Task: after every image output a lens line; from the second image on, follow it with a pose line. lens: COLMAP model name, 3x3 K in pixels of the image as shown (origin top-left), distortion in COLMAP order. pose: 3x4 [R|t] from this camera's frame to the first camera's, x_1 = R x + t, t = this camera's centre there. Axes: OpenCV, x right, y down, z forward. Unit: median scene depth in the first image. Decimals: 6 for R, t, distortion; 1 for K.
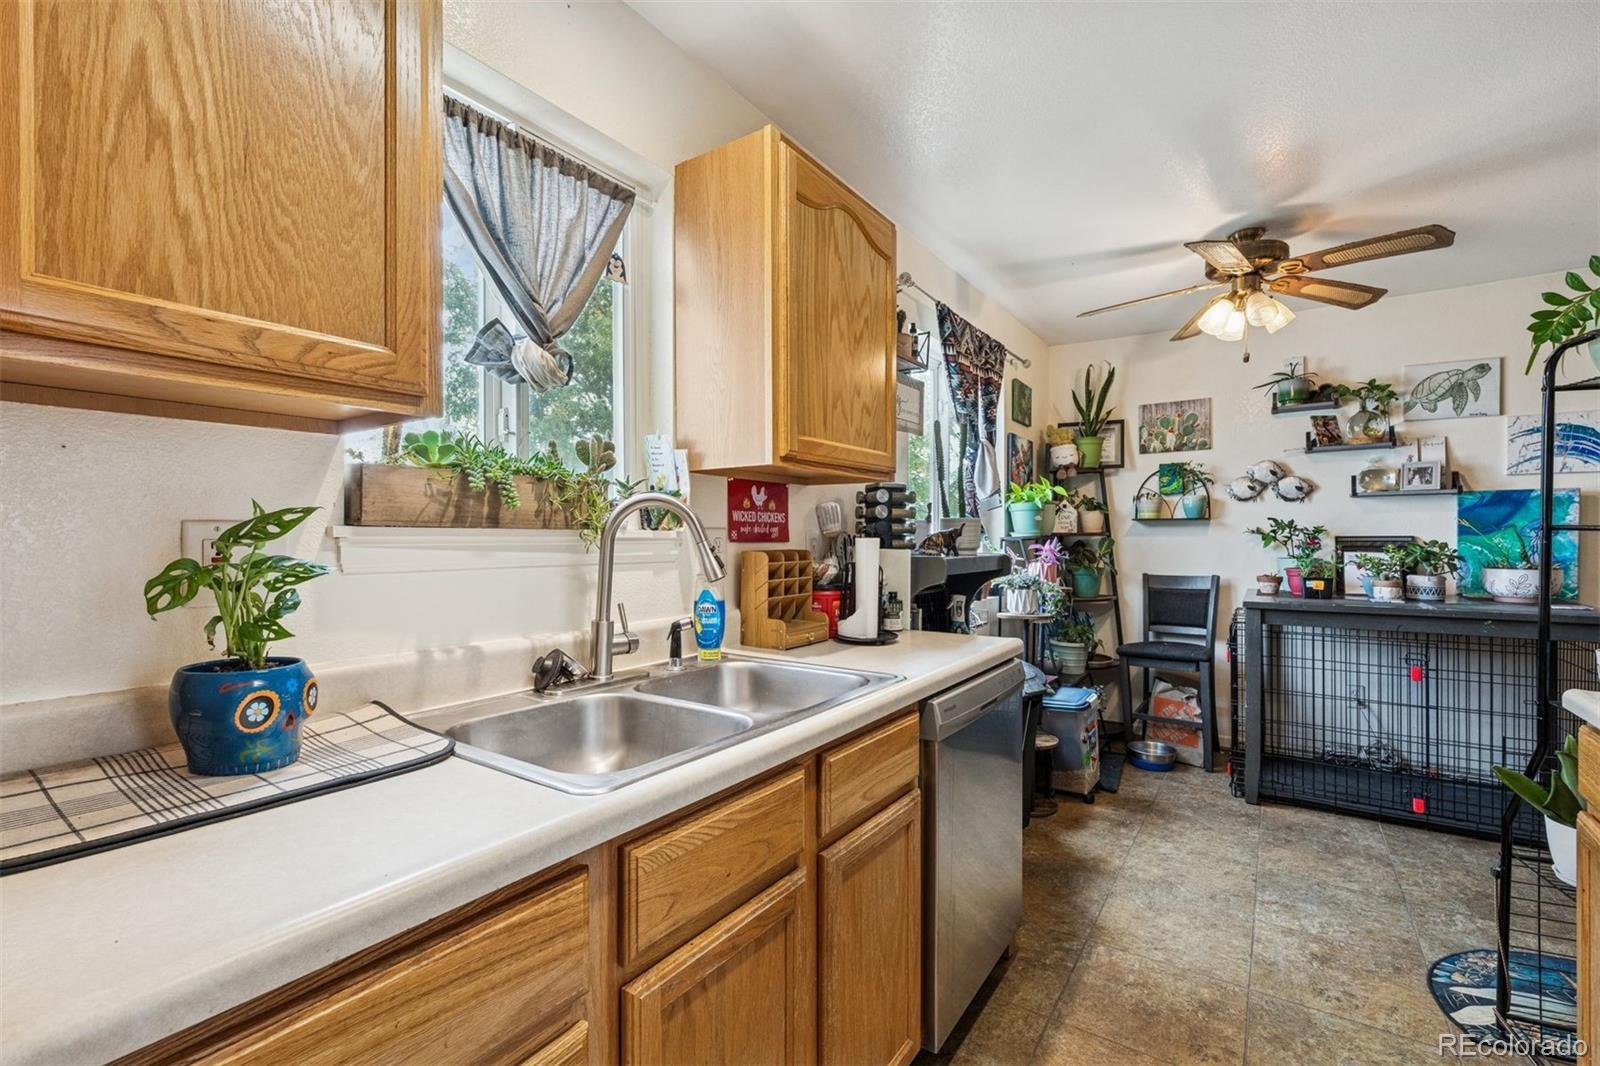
lens RADIAL K [[703.6, 0, 804.8], [0, 703.6, 539.5], [0, 0, 1]] dist [0.000404, -0.000571]
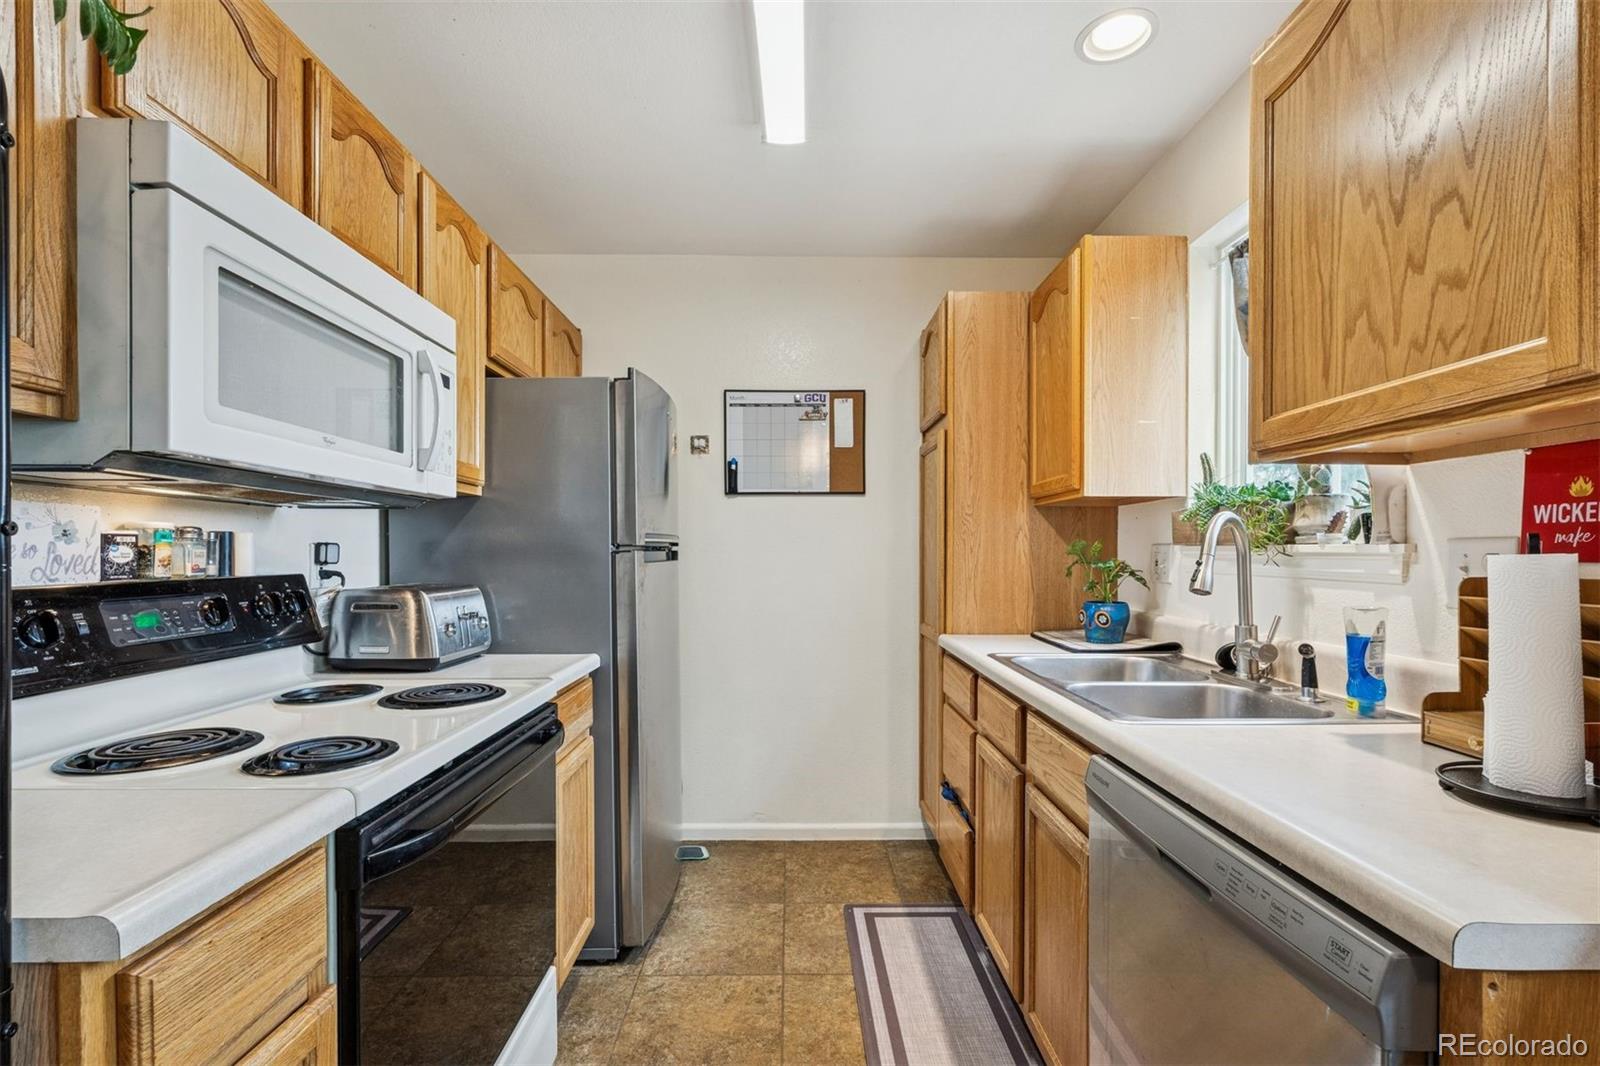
lens RADIAL K [[703.6, 0, 800.8], [0, 703.6, 546.3], [0, 0, 1]] dist [0.000404, -0.000571]
pose [[-0.810459, -0.004365, -0.585779, 0.710125], [0.001546, 0.999953, -0.009591, -0.003772], [0.585793, -0.008678, -0.810414, 1.118650]]
